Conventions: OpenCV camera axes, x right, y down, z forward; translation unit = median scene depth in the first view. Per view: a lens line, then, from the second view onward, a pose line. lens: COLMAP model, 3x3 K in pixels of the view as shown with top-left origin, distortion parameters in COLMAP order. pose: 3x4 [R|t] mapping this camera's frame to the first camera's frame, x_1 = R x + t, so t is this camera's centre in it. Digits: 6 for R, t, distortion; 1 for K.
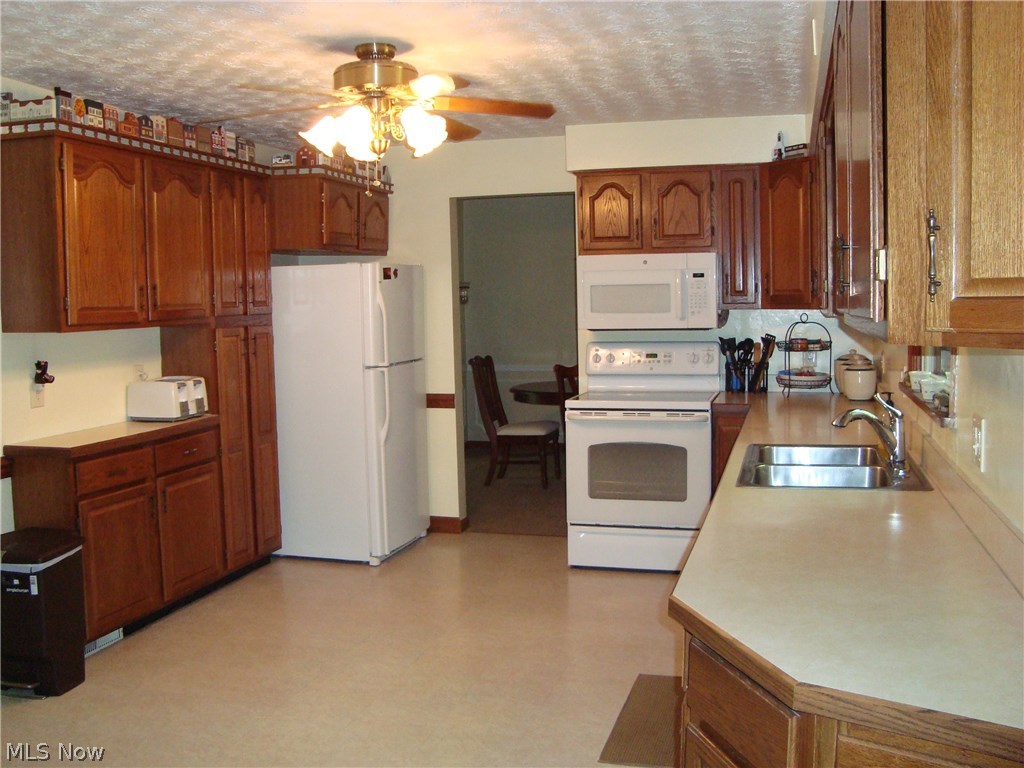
lens RADIAL K [[992.9, 0, 520.6], [0, 992.9, 387.3], [0, 0, 1]] dist [-0.202044, 0.201424]
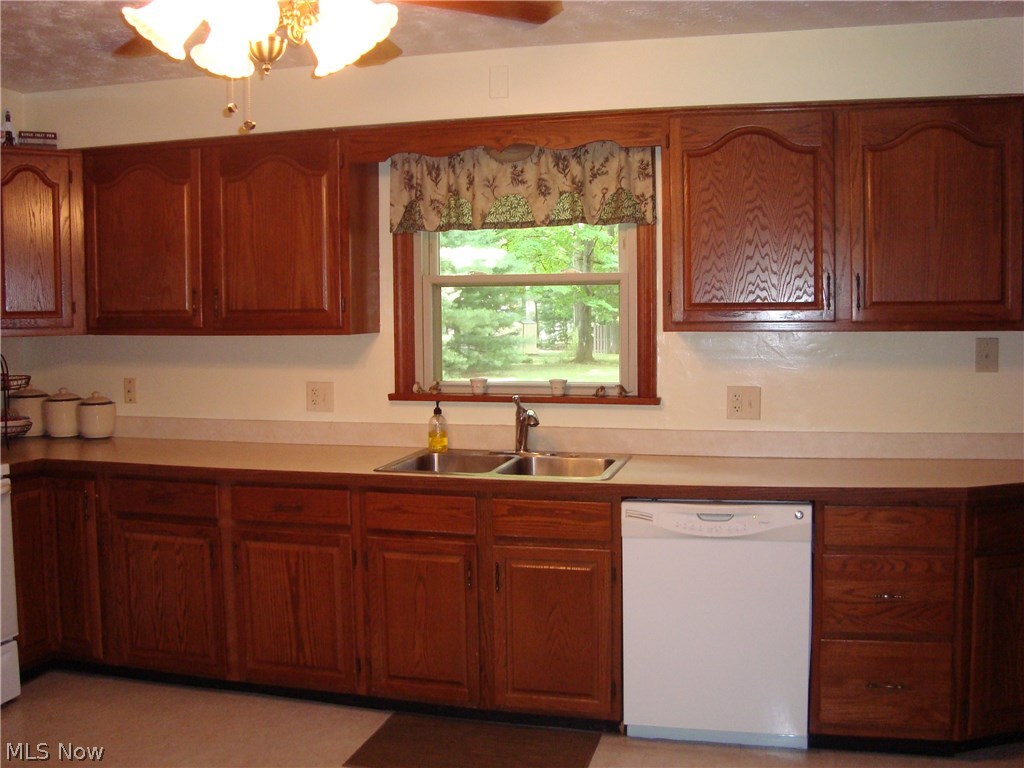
lens RADIAL K [[992.9, 0, 520.6], [0, 992.9, 387.3], [0, 0, 1]] dist [-0.202044, 0.201424]
pose [[-0.014901, -0.061168, 0.998016, -0.496268], [0.095906, 0.993438, 0.062319, -0.046794], [-0.995279, 0.096645, -0.008937, 0.593359]]
